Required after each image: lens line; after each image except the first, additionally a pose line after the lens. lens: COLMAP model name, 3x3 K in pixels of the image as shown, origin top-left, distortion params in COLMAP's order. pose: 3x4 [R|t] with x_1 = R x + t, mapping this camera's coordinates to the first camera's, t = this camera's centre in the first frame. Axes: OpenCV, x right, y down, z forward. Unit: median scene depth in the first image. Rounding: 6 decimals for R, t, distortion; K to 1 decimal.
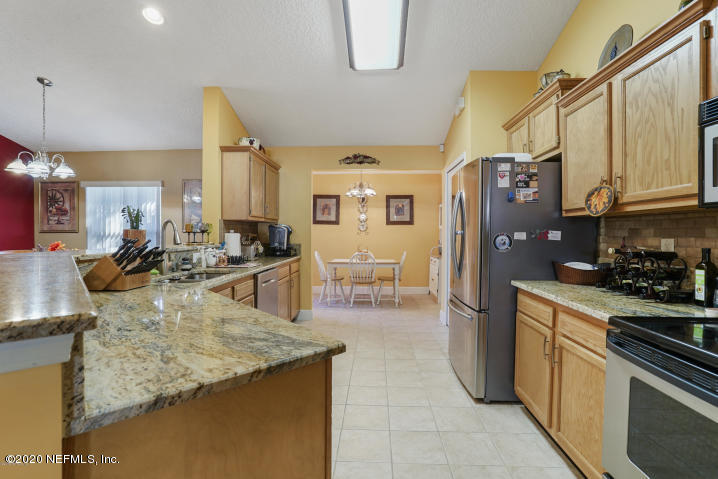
lens RADIAL K [[346.4, 0, 358.8], [0, 346.4, 241.3], [0, 0, 1]] dist [-0.054552, 0.018969]
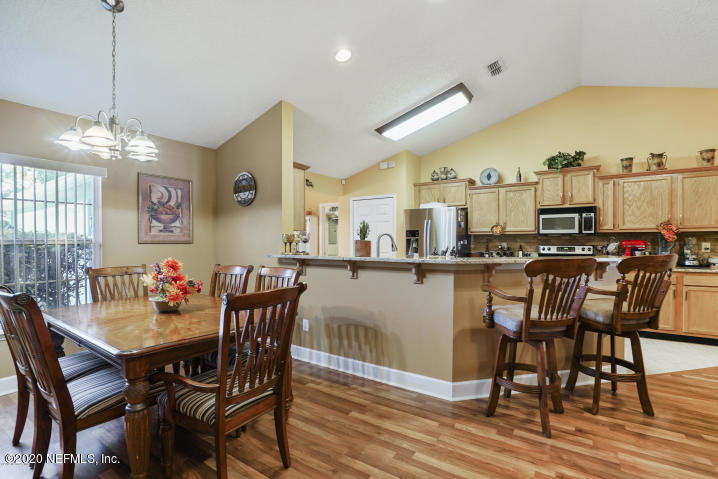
lens RADIAL K [[346.4, 0, 358.8], [0, 346.4, 241.3], [0, 0, 1]] dist [-0.054552, 0.018969]
pose [[0.497481, -0.009930, 0.867418, -2.209236], [0.024166, 0.999705, -0.002416, -0.040771], [-0.867138, 0.022164, 0.497574, 0.524140]]
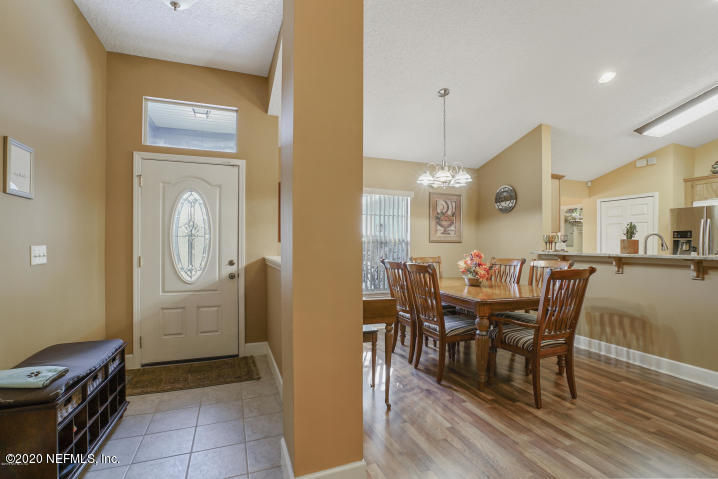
lens RADIAL K [[339.8, 0, 358.3], [0, 339.8, 244.0], [0, 0, 1]] dist [-0.046104, 0.018551]
pose [[0.901532, -0.002297, 0.432707, -2.794302], [0.010076, 0.999826, -0.015685, -0.014307], [-0.432596, 0.018501, 0.901398, 0.367372]]
